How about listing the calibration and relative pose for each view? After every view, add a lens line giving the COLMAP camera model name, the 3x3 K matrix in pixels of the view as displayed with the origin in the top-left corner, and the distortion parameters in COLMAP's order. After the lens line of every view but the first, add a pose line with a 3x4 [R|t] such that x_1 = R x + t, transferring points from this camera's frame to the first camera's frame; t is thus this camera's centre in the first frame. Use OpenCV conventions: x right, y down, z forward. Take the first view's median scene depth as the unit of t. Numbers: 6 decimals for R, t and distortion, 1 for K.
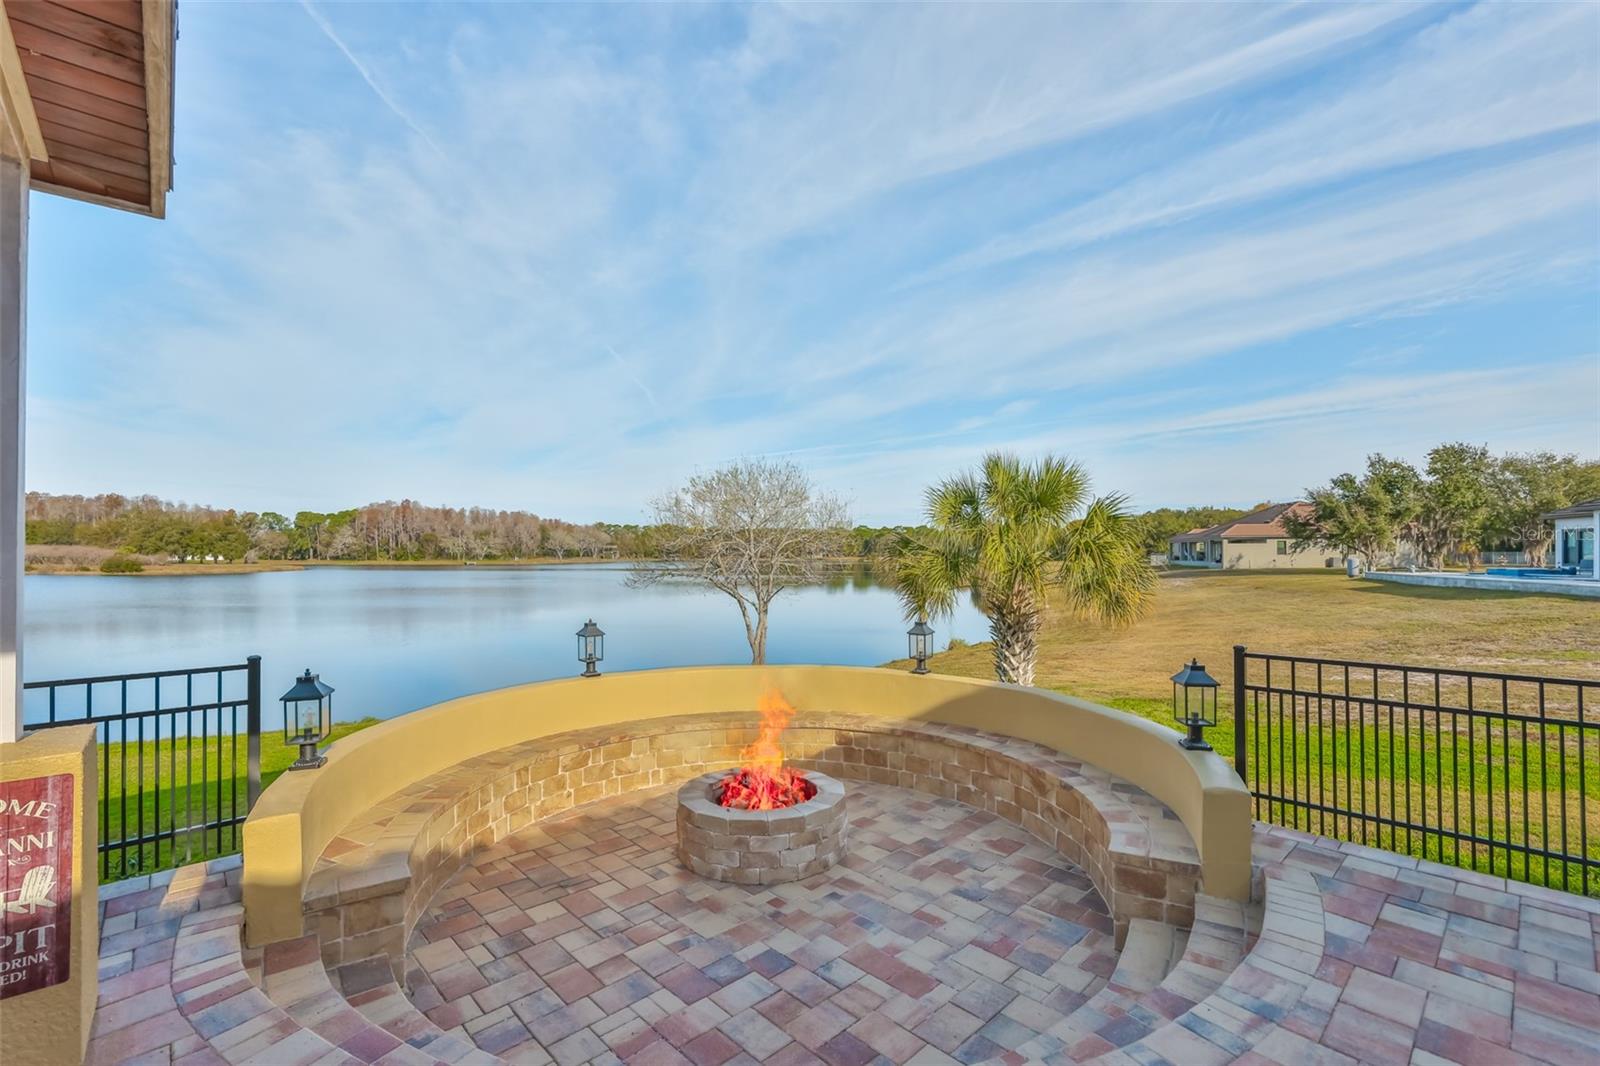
lens RADIAL K [[697.1, 0, 811.4], [0, 697.1, 559.4], [0, 0, 1]] dist [0.001799, -0.001639]
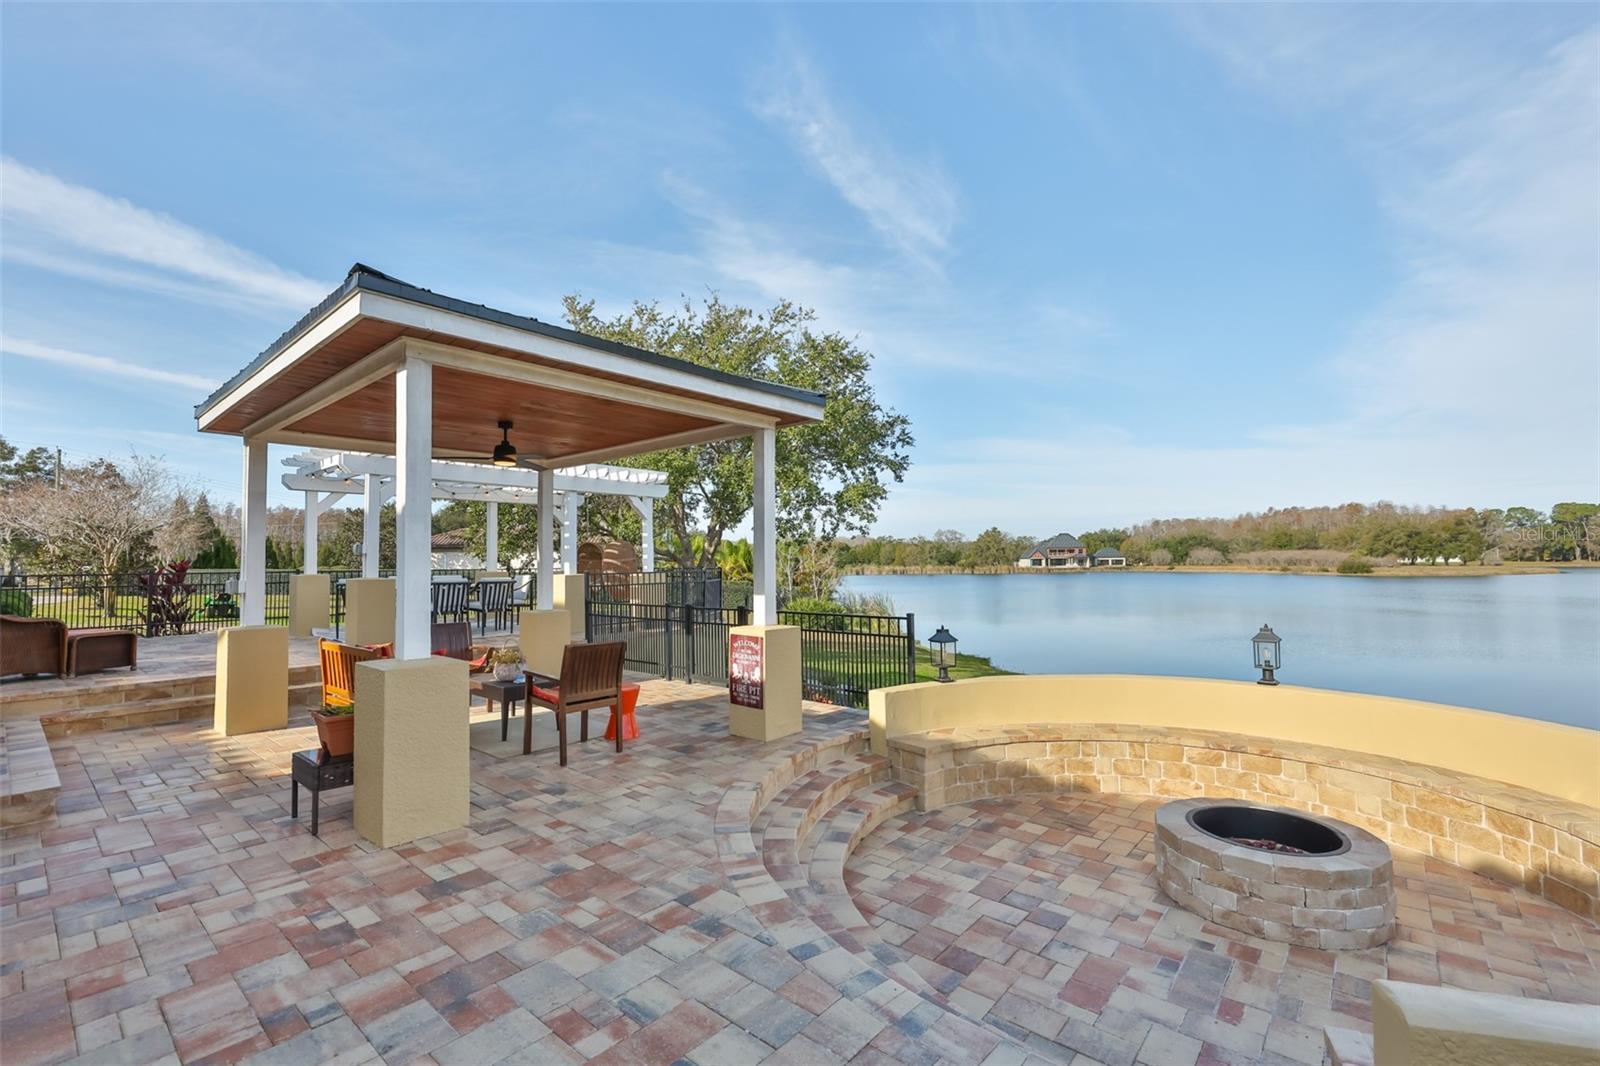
lens RADIAL K [[697.1, 0, 798.9], [0, 697.1, 534.1], [0, 0, 1]] dist [0.001799, -0.001639]
pose [[0.105714, -0.041733, -0.993520, 0.162248], [0.003137, 0.999128, -0.041635, -0.000215], [0.994392, 0.001285, 0.105753, 0.073290]]
